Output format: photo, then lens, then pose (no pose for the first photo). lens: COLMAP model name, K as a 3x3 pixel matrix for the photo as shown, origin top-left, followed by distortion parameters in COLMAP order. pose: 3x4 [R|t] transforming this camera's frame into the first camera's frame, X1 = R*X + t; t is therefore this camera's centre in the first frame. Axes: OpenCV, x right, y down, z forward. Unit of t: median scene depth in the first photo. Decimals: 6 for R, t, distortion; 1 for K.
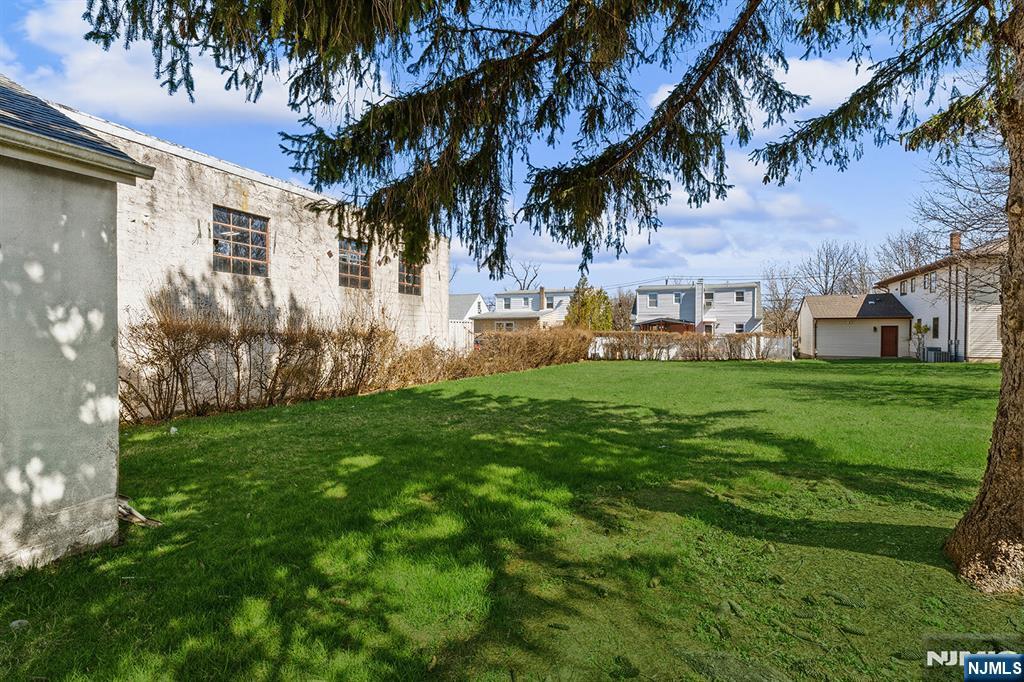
lens RADIAL K [[457.2, 0, 512.0], [0, 457.2, 341.0], [0, 0, 1]] dist [-0.004621, 0.000386]
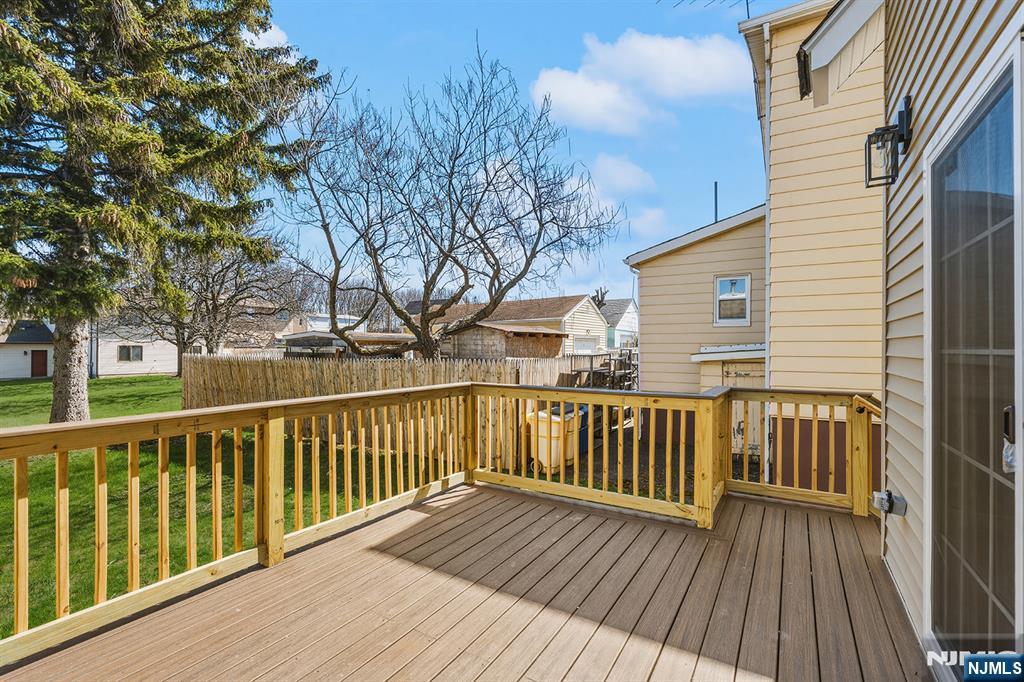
lens RADIAL K [[461.6, 0, 512.0], [0, 461.6, 346.8], [0, 0, 1]] dist [-0.001766, -0.000140]
pose [[0.089124, -0.004831, 0.996009, -0.234934], [0.011206, 0.999930, 0.003847, -0.031547], [-0.995958, 0.010819, 0.089172, -0.306037]]
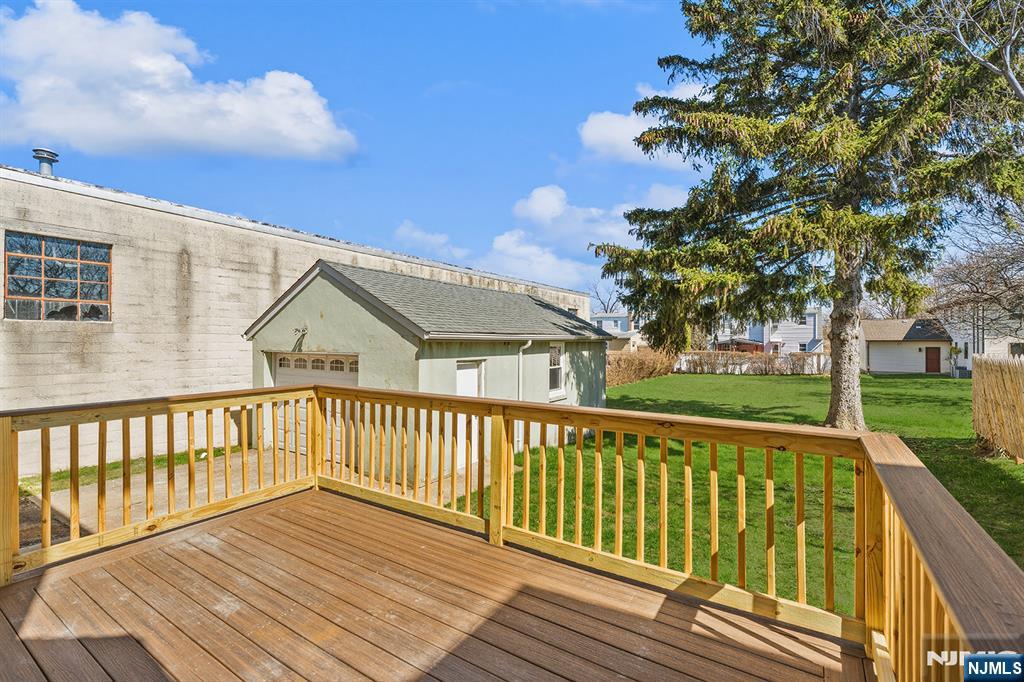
lens RADIAL K [[461.8, 0, 510.4], [0, 461.8, 338.2], [0, 0, 1]] dist [-0.003030, -0.000082]
pose [[0.992271, -0.003669, -0.124033, -0.134146], [0.001100, 0.999784, -0.020768, -0.032283], [0.124082, 0.020471, 0.992061, -0.352177]]
